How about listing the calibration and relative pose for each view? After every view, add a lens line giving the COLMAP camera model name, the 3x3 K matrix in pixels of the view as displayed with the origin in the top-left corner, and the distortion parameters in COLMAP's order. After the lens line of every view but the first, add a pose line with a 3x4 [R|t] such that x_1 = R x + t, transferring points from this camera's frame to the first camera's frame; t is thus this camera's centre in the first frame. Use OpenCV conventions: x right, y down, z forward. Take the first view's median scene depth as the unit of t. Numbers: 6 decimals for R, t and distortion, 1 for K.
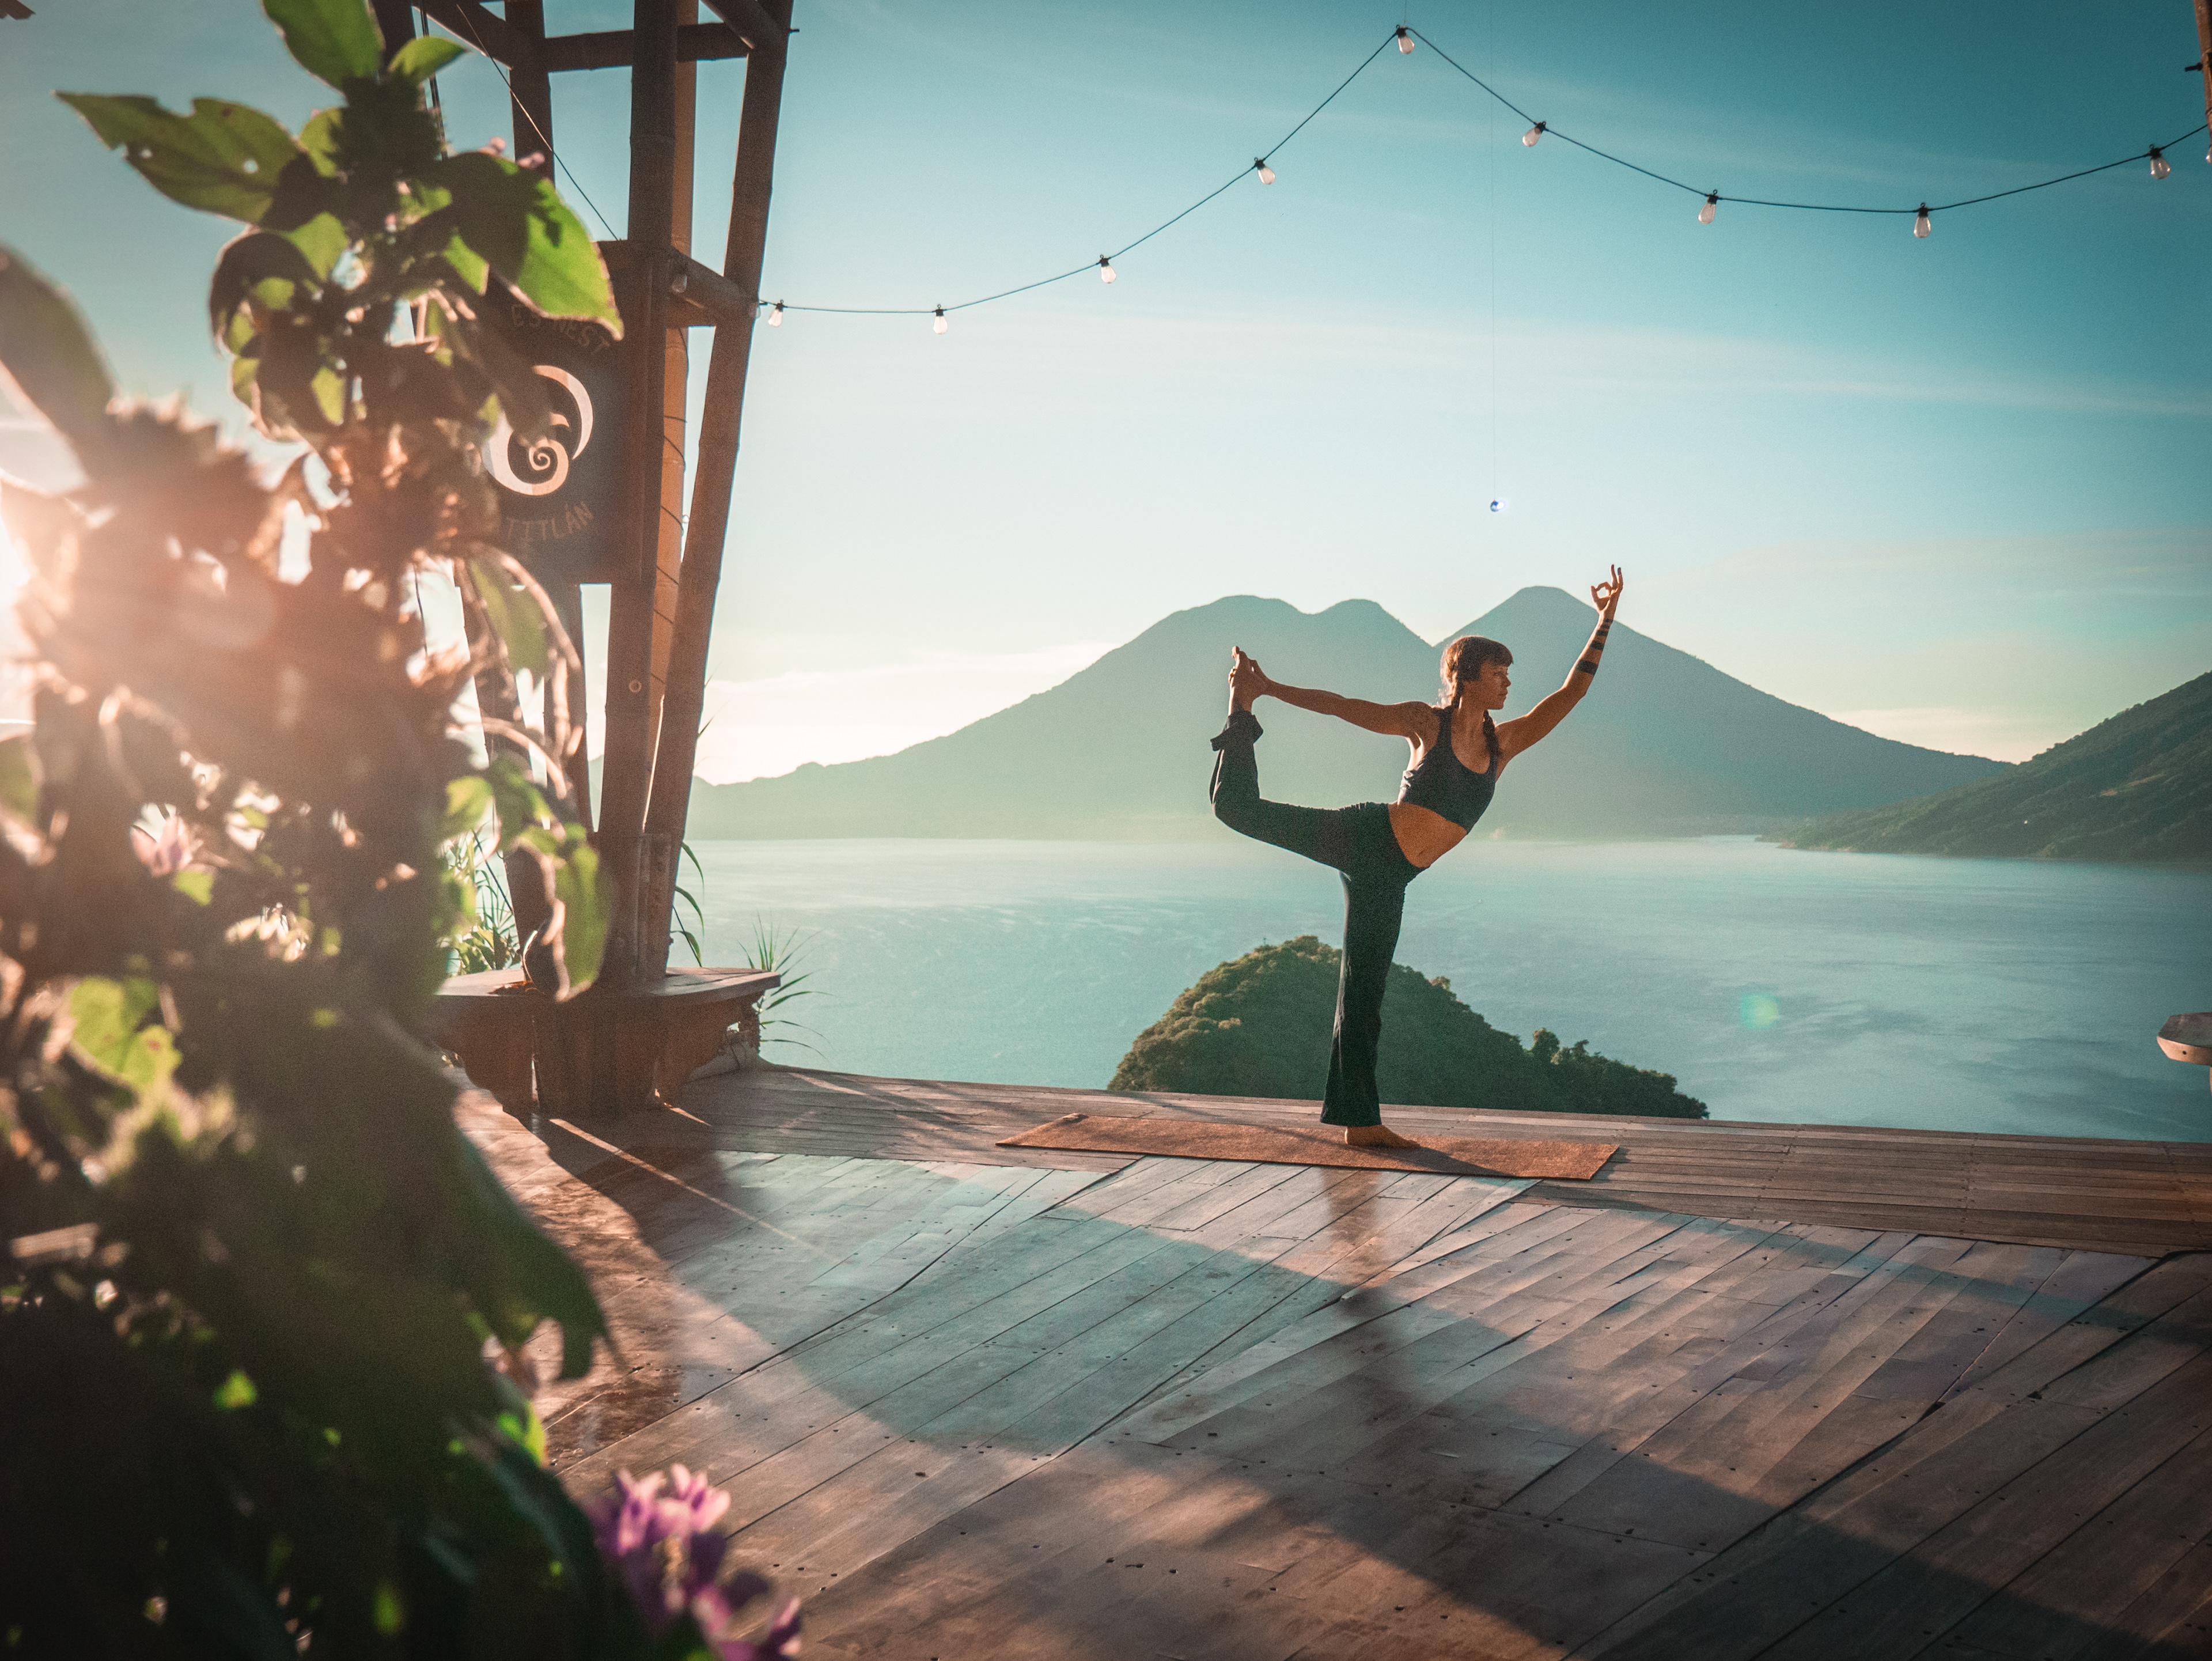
lens RADIAL K [[2130.1, 0, 1135.3], [0, 2130.1, 897.9], [0, 0, 1]] dist [-0.002644, 0.000000]
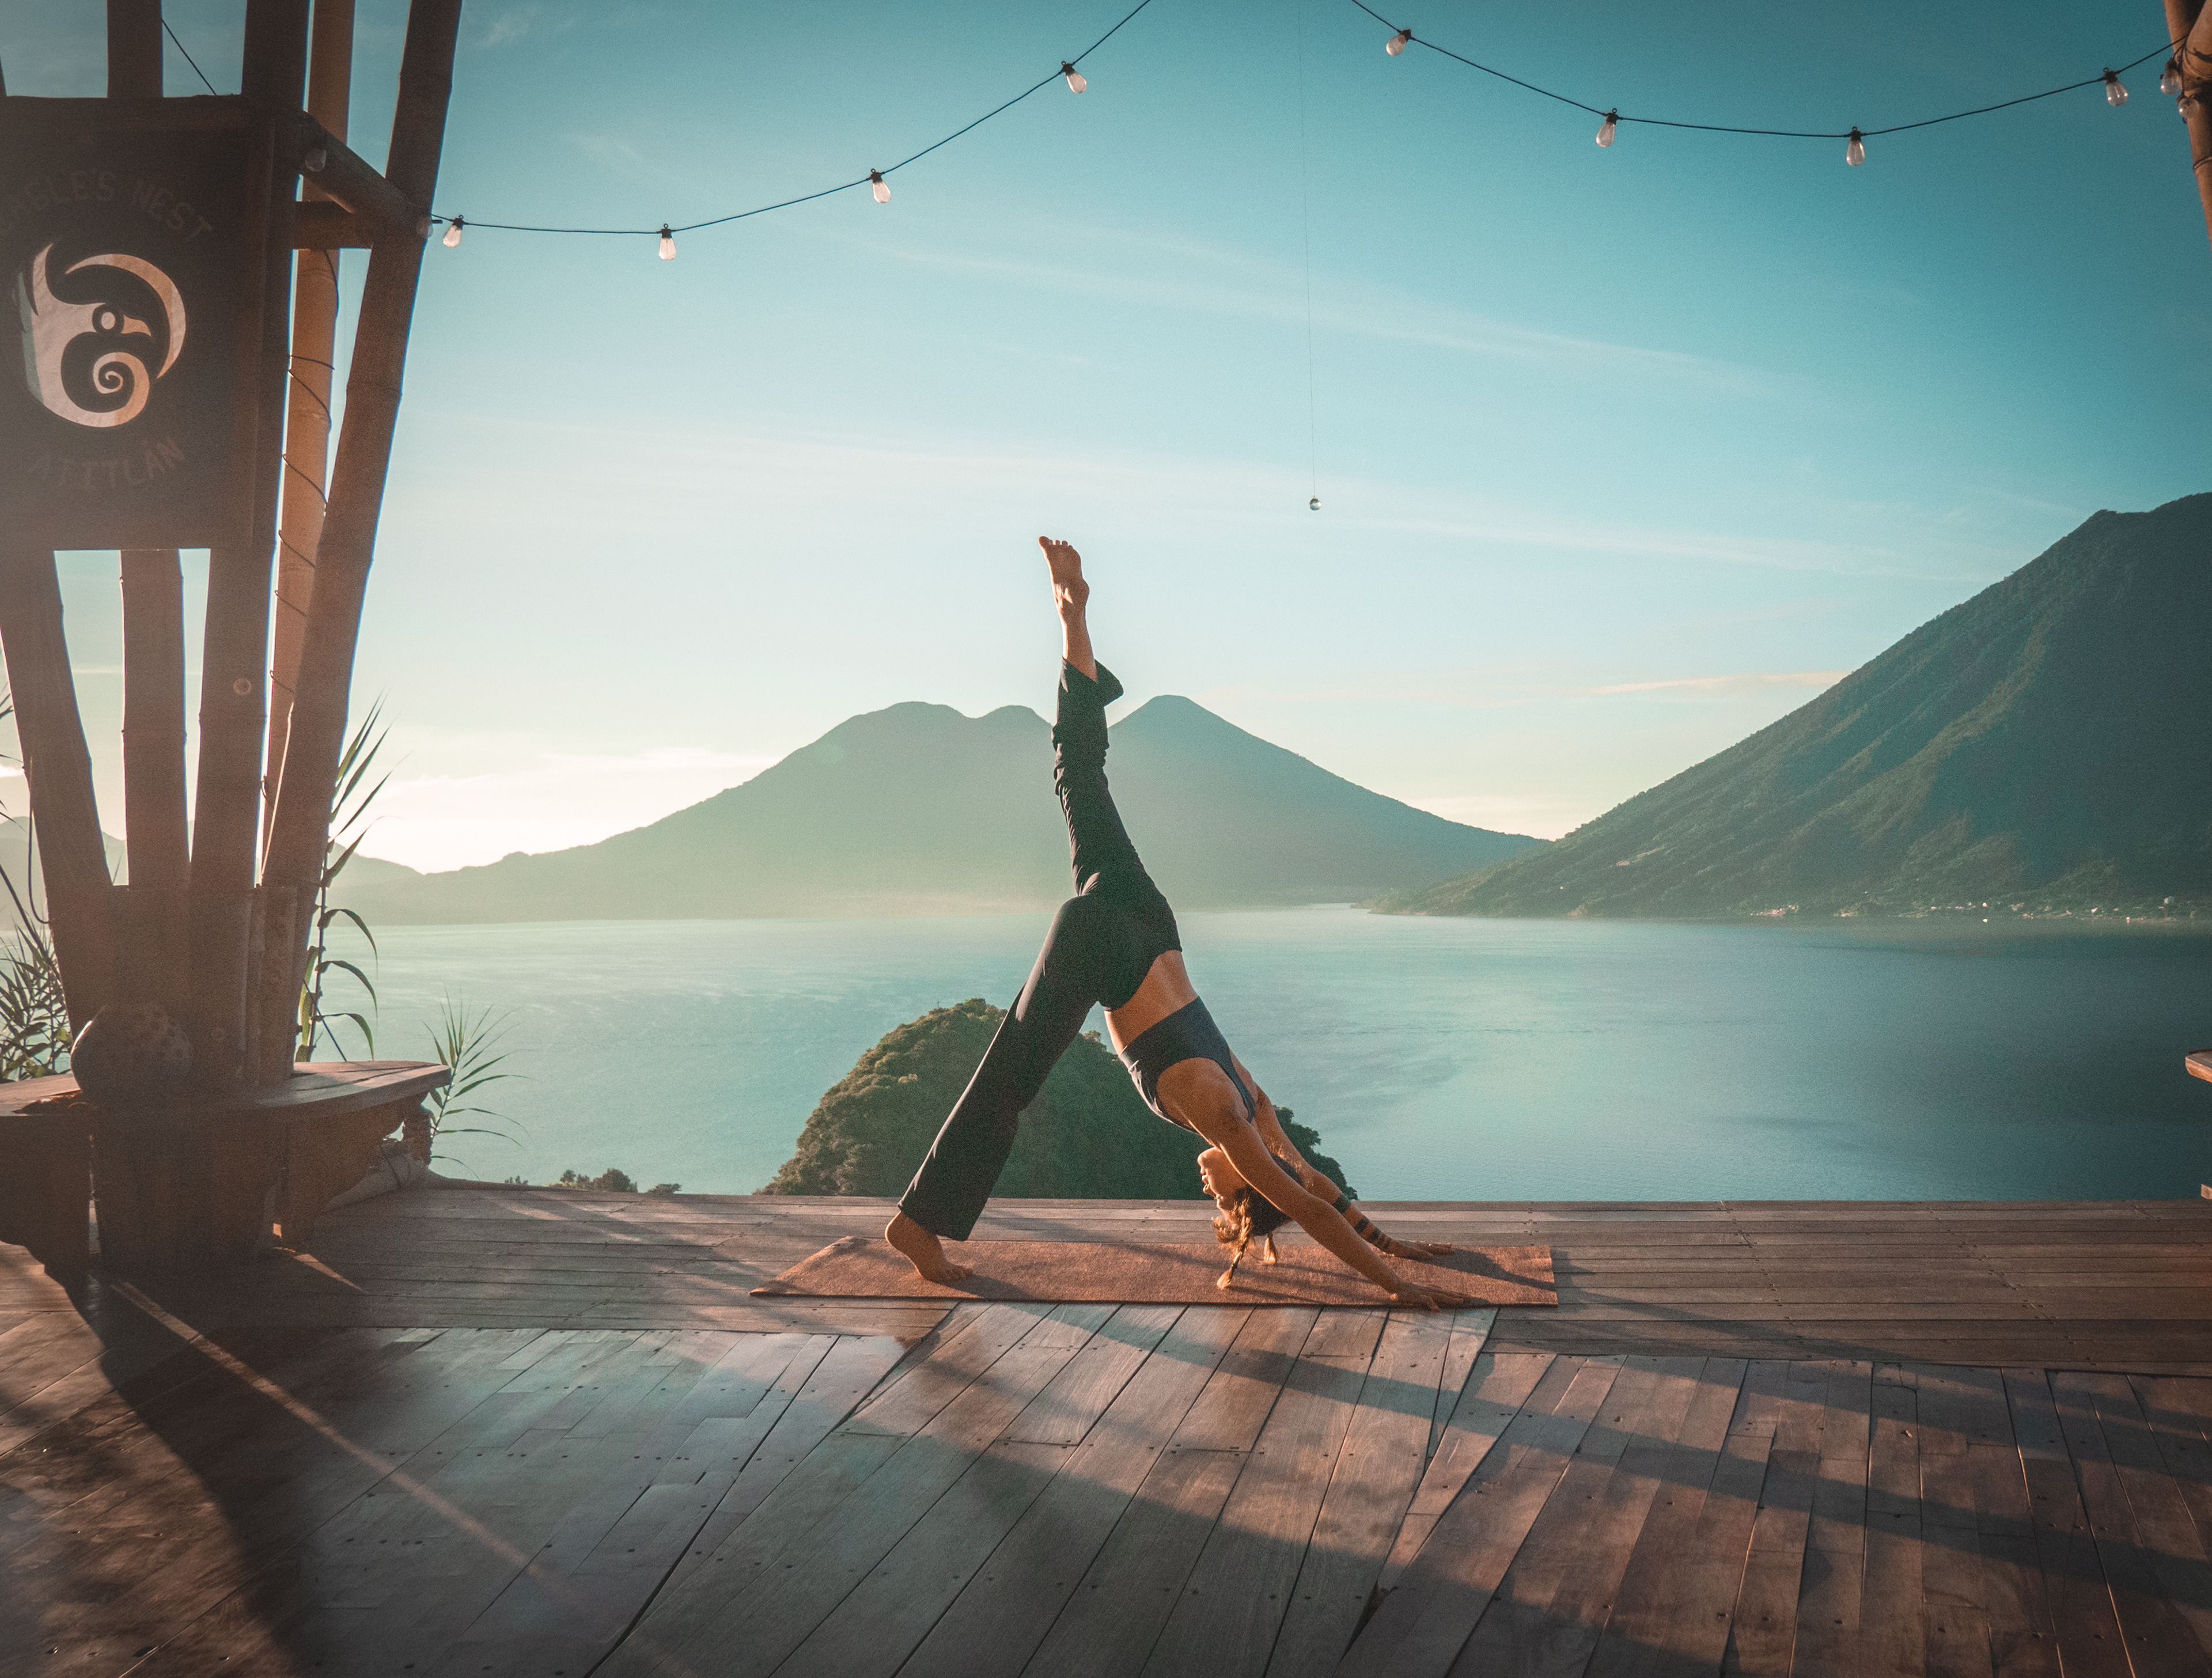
lens RADIAL K [[1838.7, 0, 1228.3], [0, 1838.7, 810.6], [0, 0, 1]] dist [-0.046500, 0.017520]
pose [[0.975790, -0.008615, 0.218542, -0.036361], [0.026818, 0.996397, -0.080461, 0.003576], [-0.217061, 0.084374, 0.972505, 0.295618]]
